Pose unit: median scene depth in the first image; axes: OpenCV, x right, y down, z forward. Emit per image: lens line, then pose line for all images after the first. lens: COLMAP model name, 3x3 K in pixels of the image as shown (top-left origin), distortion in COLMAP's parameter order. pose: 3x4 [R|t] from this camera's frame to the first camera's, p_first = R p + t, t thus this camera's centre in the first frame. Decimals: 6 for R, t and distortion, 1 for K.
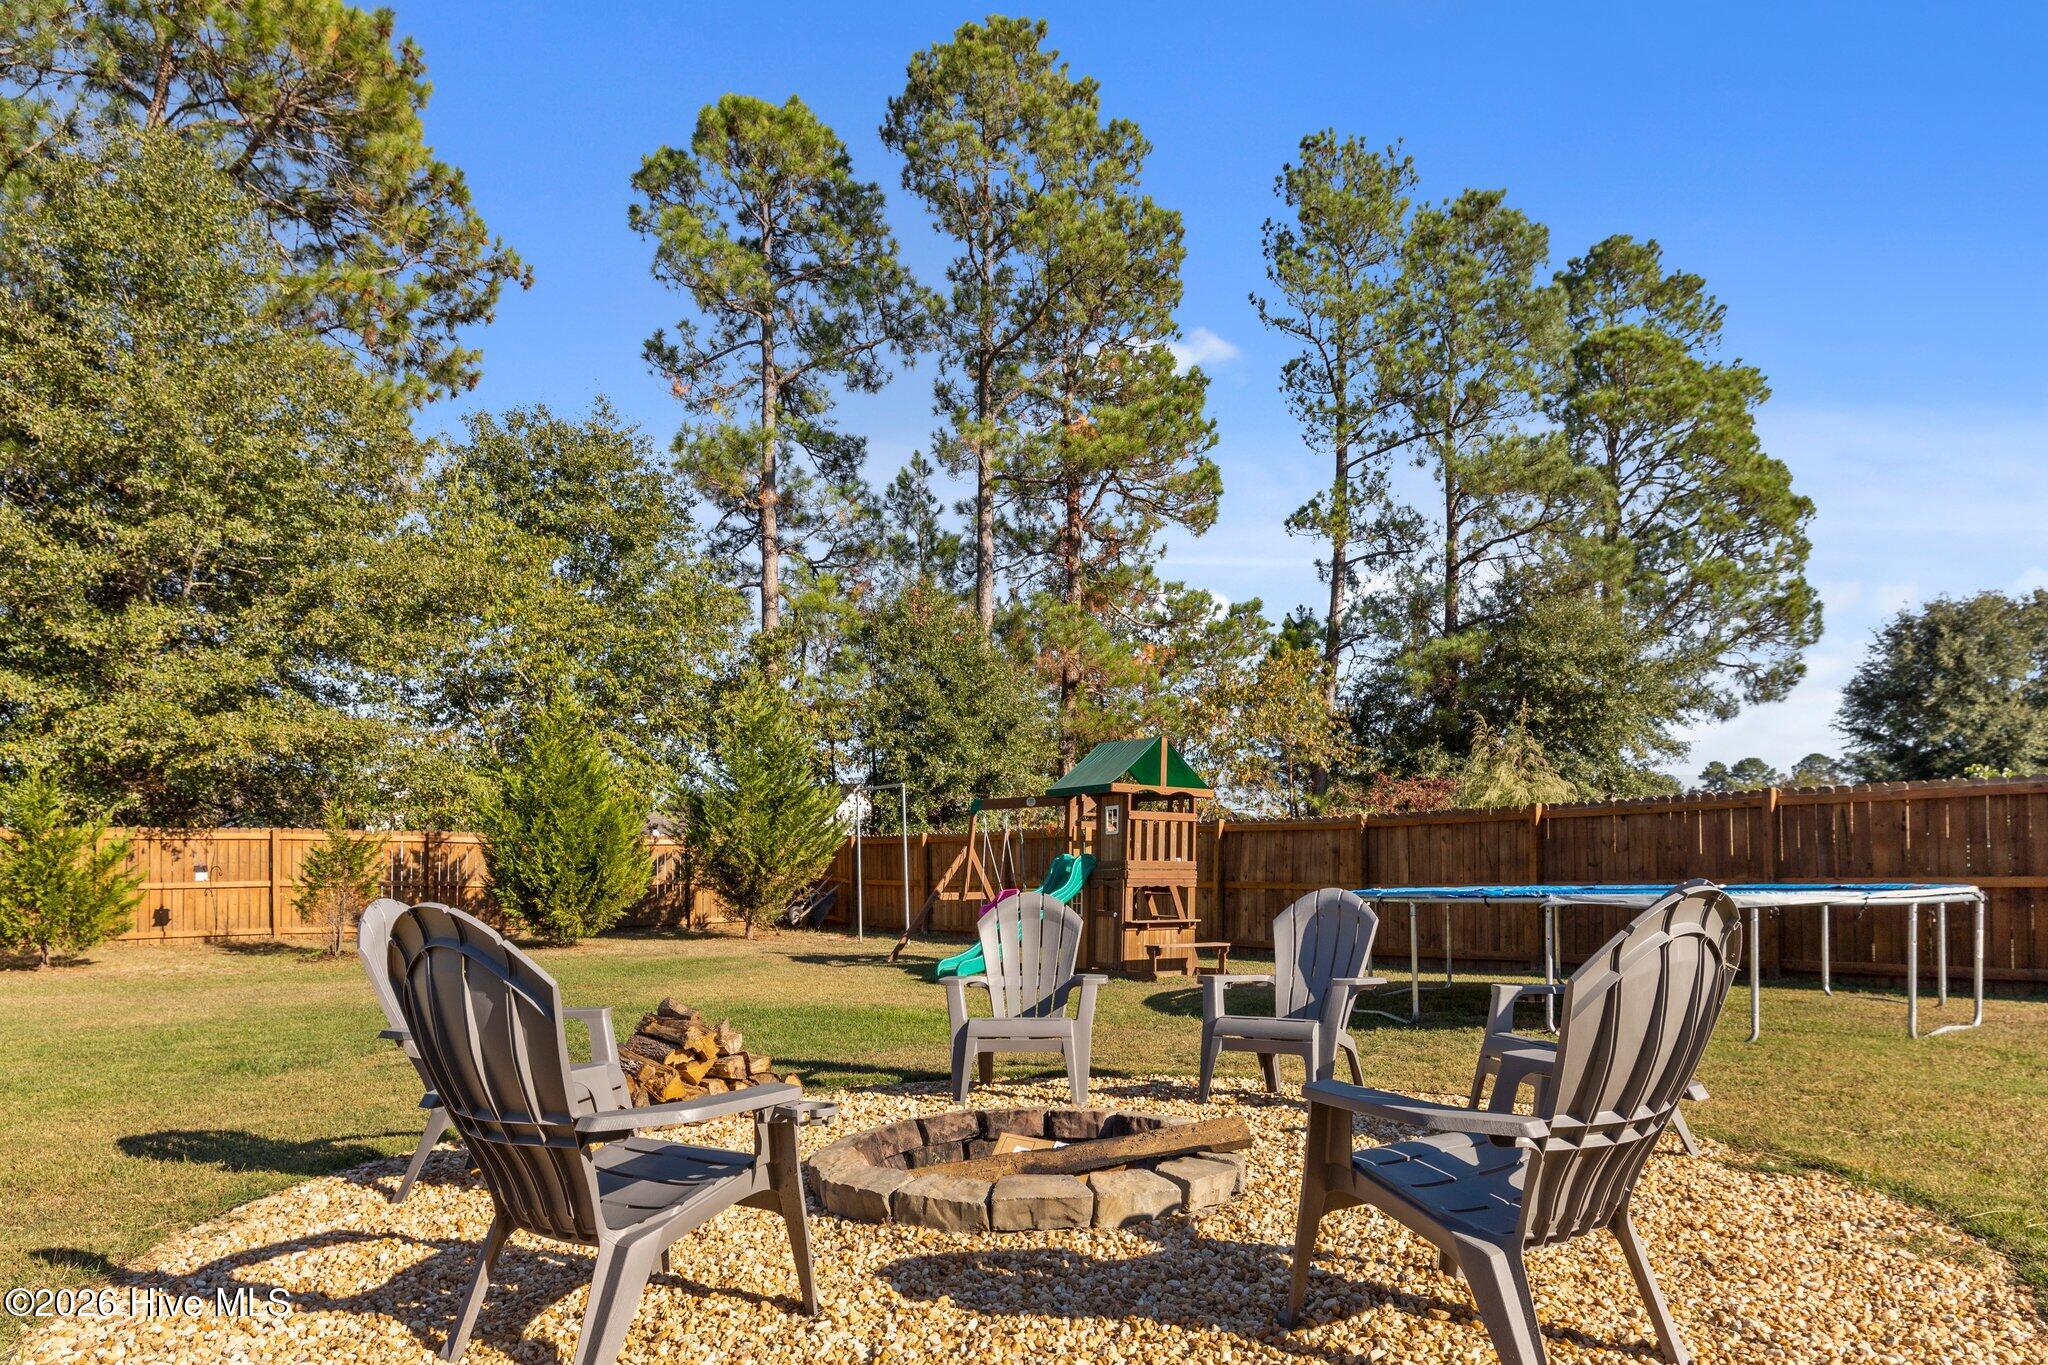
lens RADIAL K [[1305.2, 0, 1041.2], [0, 1305.2, 846.4], [0, 0, 1]] dist [-0.005007, -0.001820]
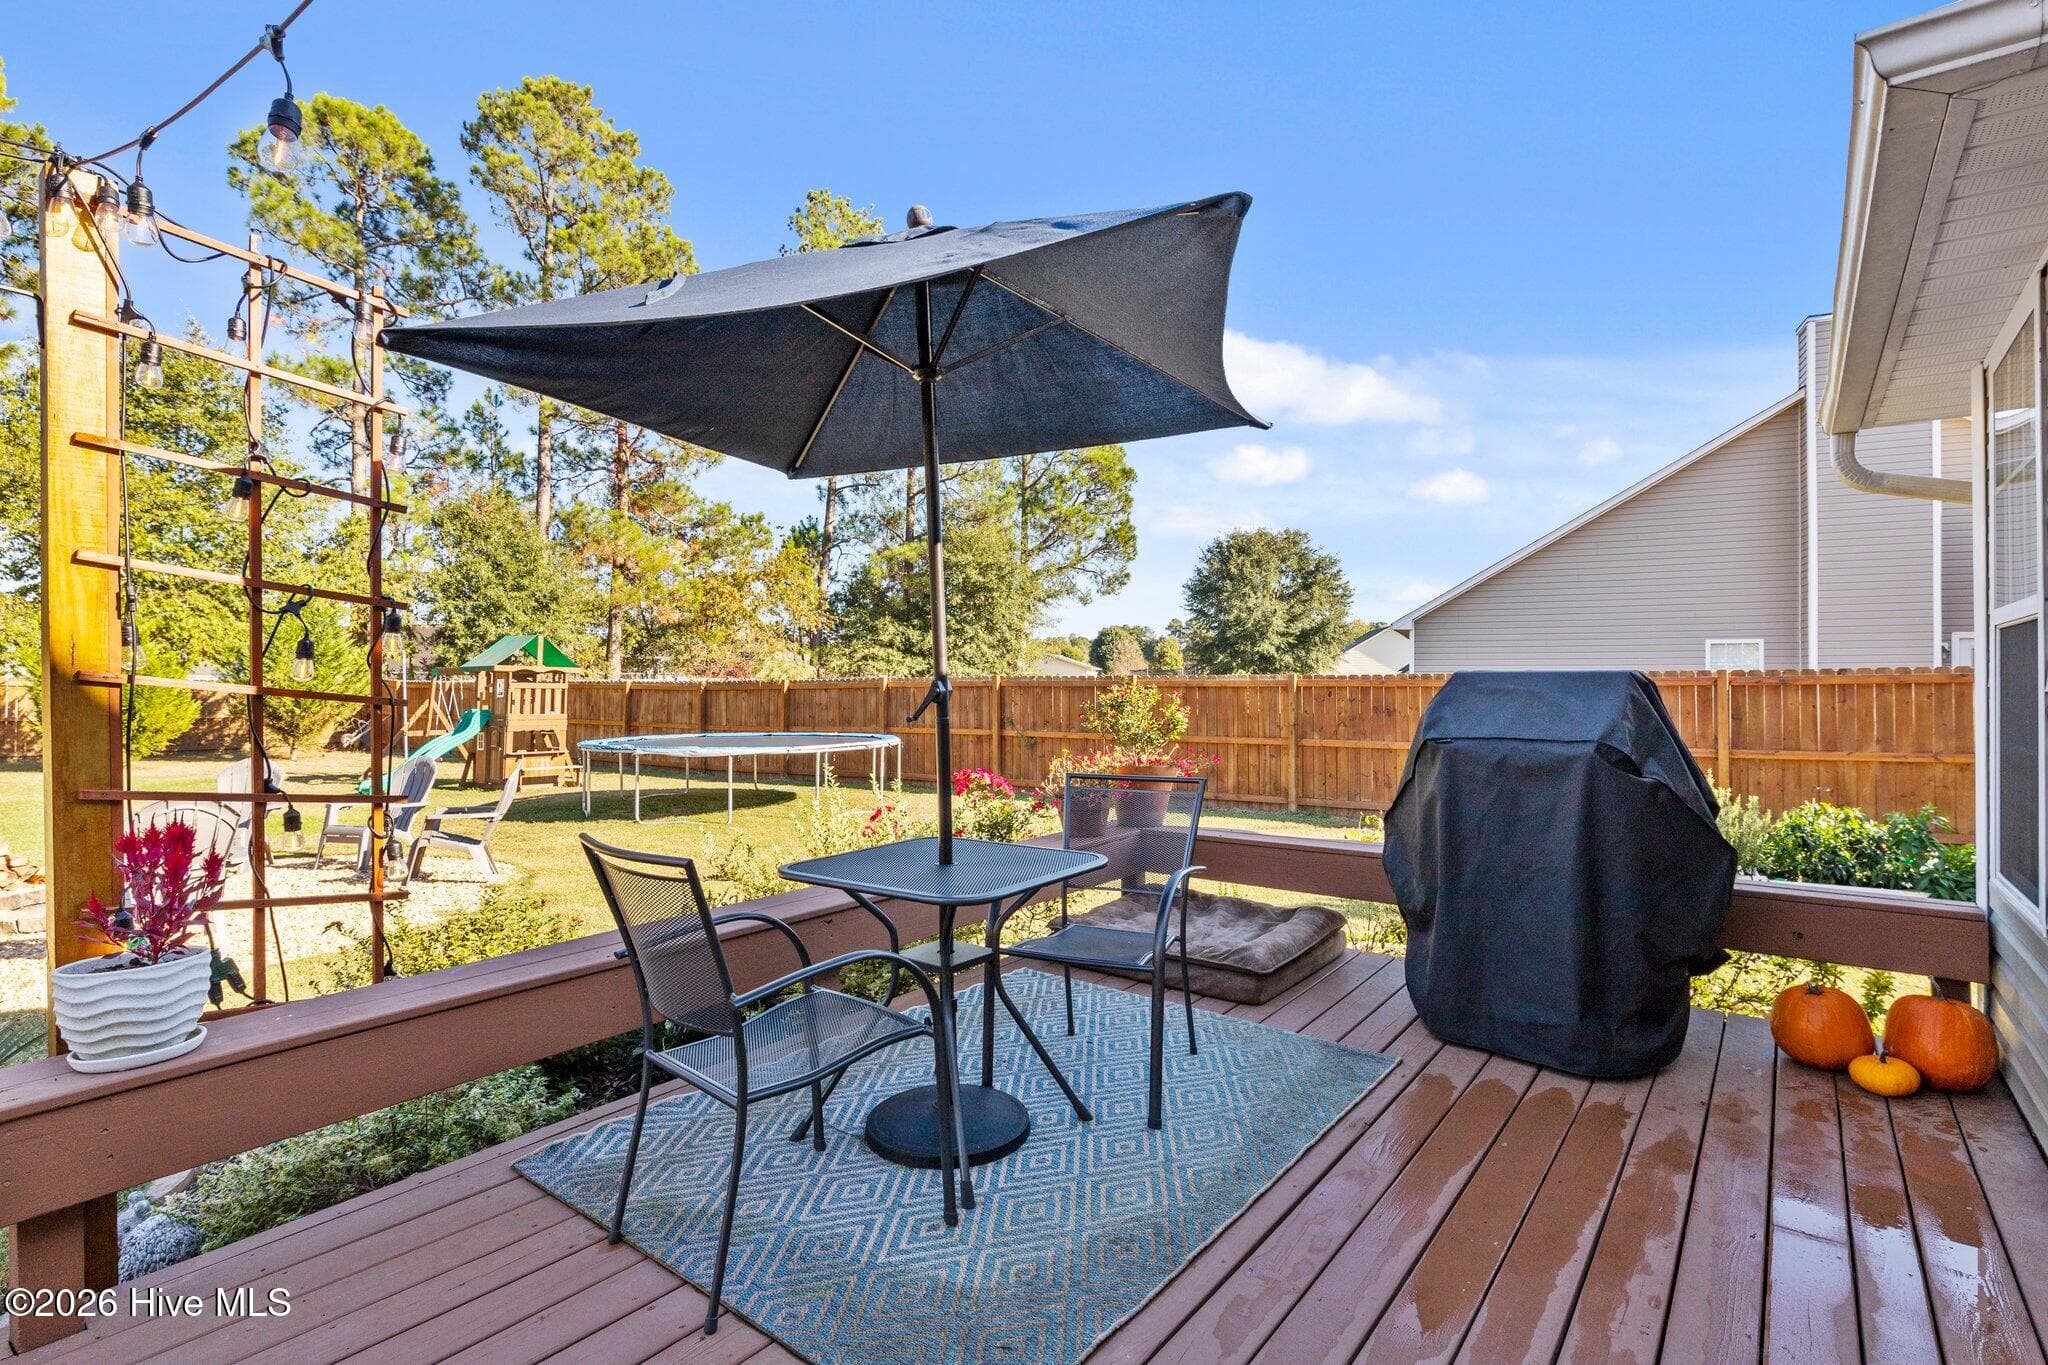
lens RADIAL K [[978.4, 0, 1039.0], [0, 978.4, 678.4], [0, 0, 1]] dist [-0.004457, -0.000806]
pose [[0.947458, 0.010998, 0.319691, 0.113663], [-0.013788, 0.999884, 0.006465, -0.018826], [-0.319583, -0.010533, 0.947500, -0.120352]]
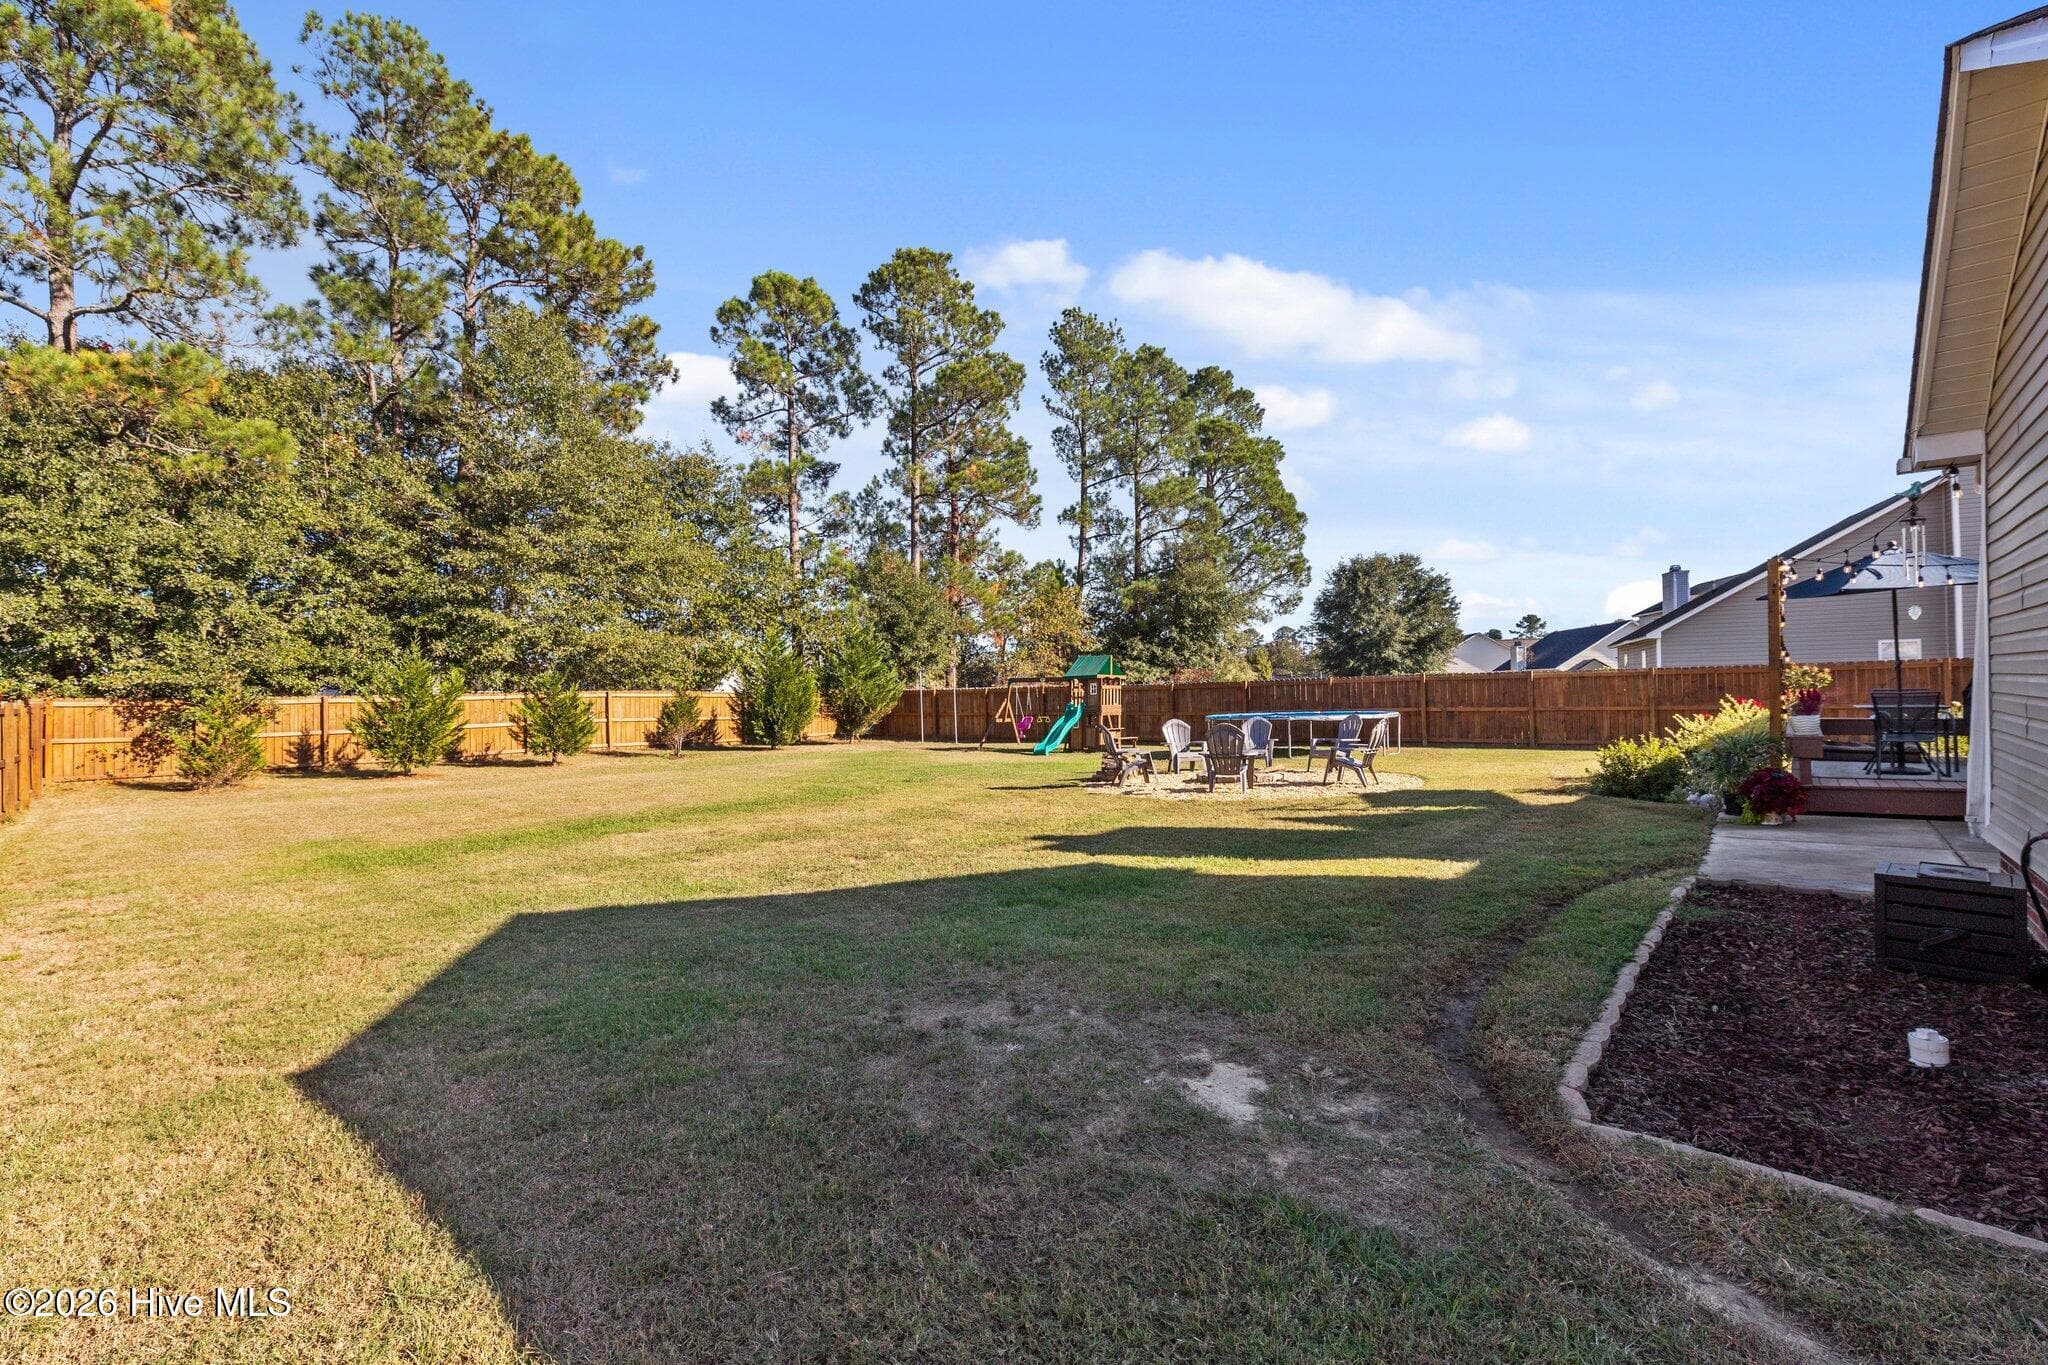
lens RADIAL K [[889.2, 0, 1035.7], [0, 889.2, 693.4], [0, 0, 1]] dist [-0.002973, -0.000728]
pose [[0.964345, -0.011177, 0.264414, -0.198043], [0.007937, 0.999880, 0.013321, -0.013805], [-0.264531, -0.010747, 0.964317, -0.241989]]
